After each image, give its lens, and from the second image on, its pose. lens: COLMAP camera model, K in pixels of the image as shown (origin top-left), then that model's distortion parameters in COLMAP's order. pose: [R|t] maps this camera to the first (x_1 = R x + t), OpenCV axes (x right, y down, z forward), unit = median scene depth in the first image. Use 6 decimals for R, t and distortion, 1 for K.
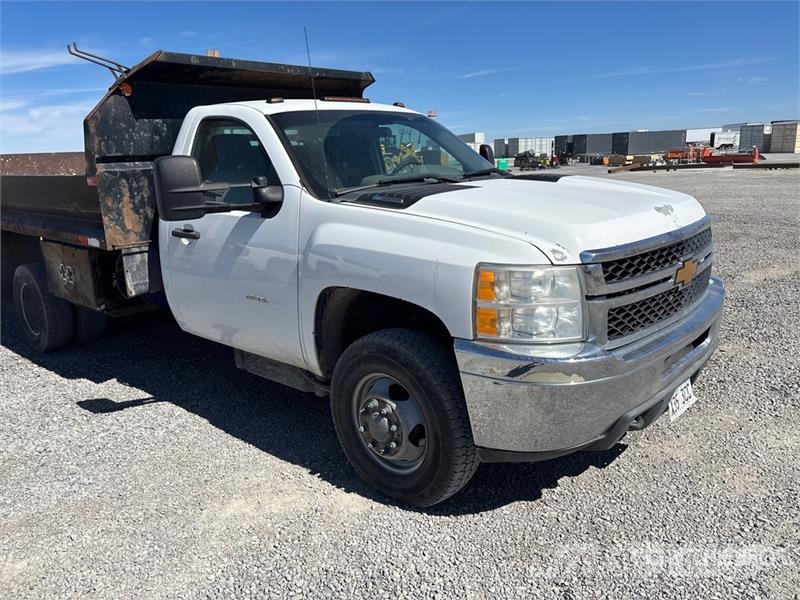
lens RADIAL K [[605.9, 0, 404.0], [0, 605.9, 297.1], [0, 0, 1]] dist [0.024958, -0.000003]
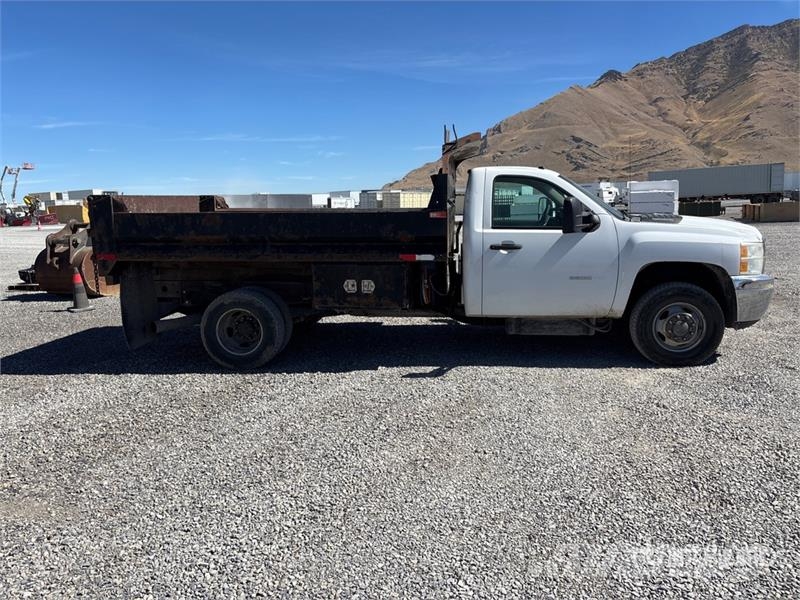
lens RADIAL K [[602.3, 0, 401.7], [0, 602.3, 315.9], [0, 0, 1]] dist [0.050293, -0.078750]
pose [[0.820532, -0.083484, 0.565471, -1.687902], [0.120176, 0.992361, -0.027873, 0.098890], [-0.558825, 0.090827, 0.824297, -0.149723]]
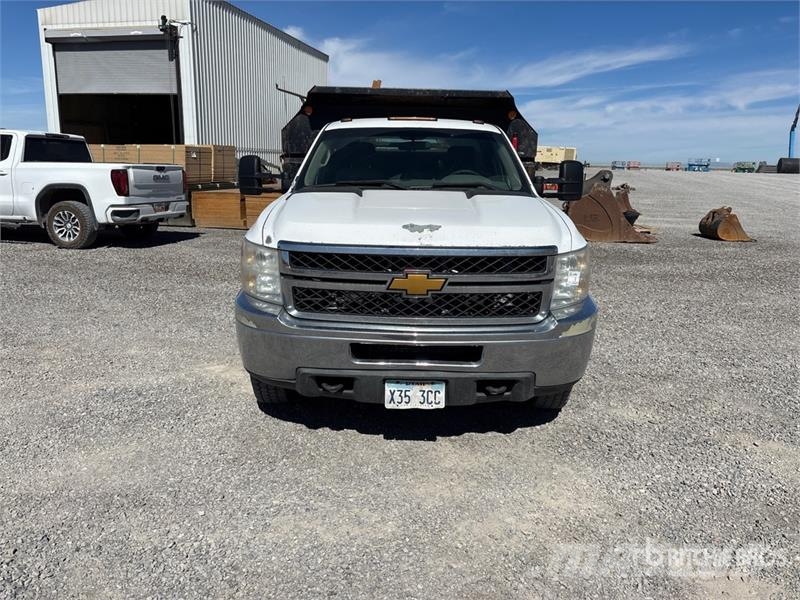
lens RADIAL K [[608.1, 0, 400.0], [0, 608.1, 300.0], [0, 0, 1]] dist [0.055802, -0.052633]
pose [[0.666248, 0.227331, -0.710235, 1.077960], [-0.219573, 0.969983, 0.104497, -0.107336], [0.712672, 0.086328, 0.696166, 0.162278]]
